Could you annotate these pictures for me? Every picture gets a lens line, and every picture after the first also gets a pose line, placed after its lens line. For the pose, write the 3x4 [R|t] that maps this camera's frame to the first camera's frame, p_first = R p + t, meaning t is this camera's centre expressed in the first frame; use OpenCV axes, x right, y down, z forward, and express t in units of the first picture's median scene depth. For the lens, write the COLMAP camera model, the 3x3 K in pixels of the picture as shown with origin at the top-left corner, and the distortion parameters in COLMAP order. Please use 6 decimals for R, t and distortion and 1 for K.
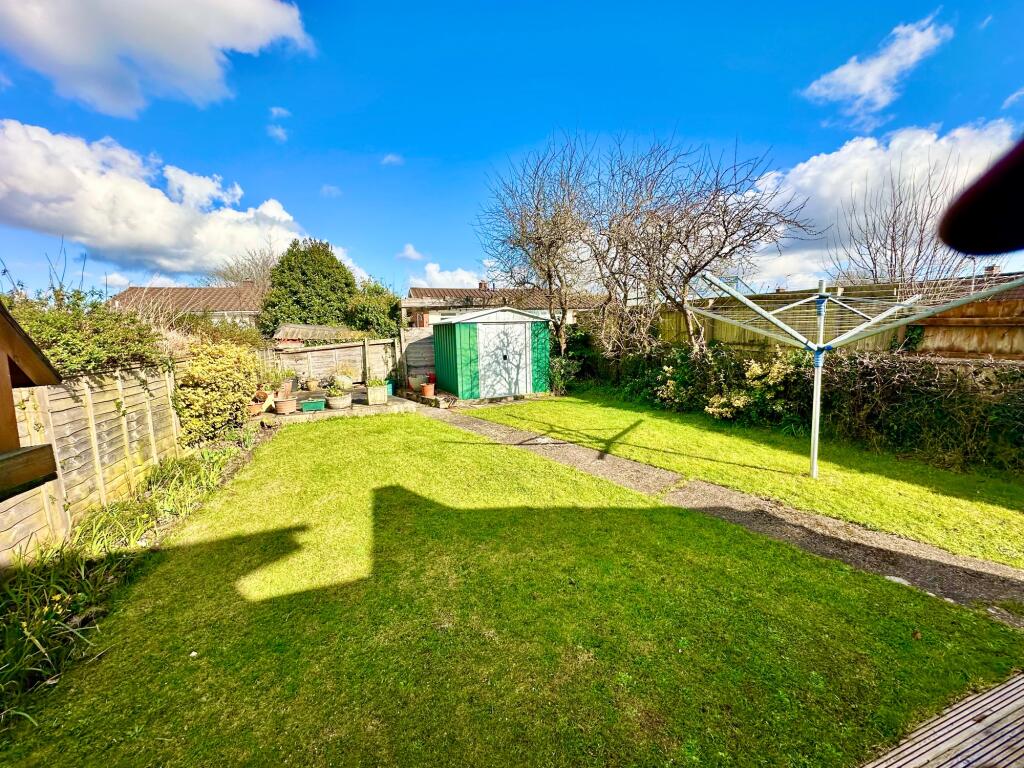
lens RADIAL K [[409.5, 0, 512.6], [0, 409.5, 374.8], [0, 0, 1]] dist [-0.003690, -0.000292]
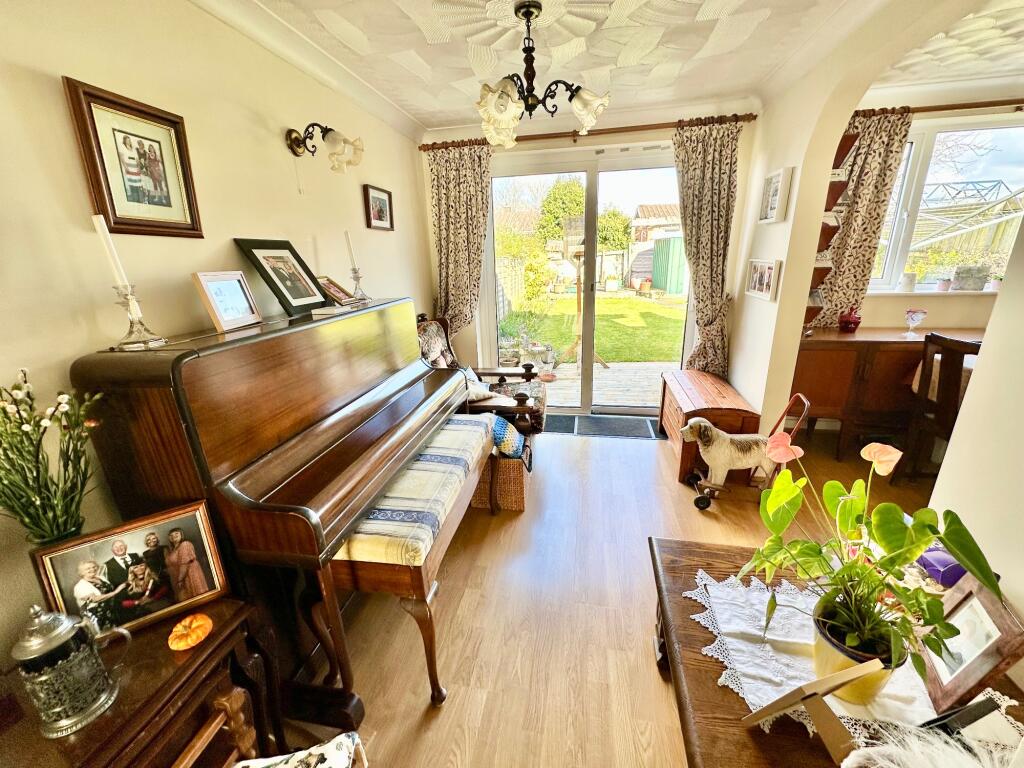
lens RADIAL K [[409.5, 0, 515.0], [0, 409.5, 387.2], [0, 0, 1]] dist [-0.003690, -0.000292]
pose [[0.873133, 0.147371, -0.464672, 0.095517], [-0.048354, 0.974691, 0.218266, 0.076150], [0.485077, -0.168106, 0.858161, -0.428896]]
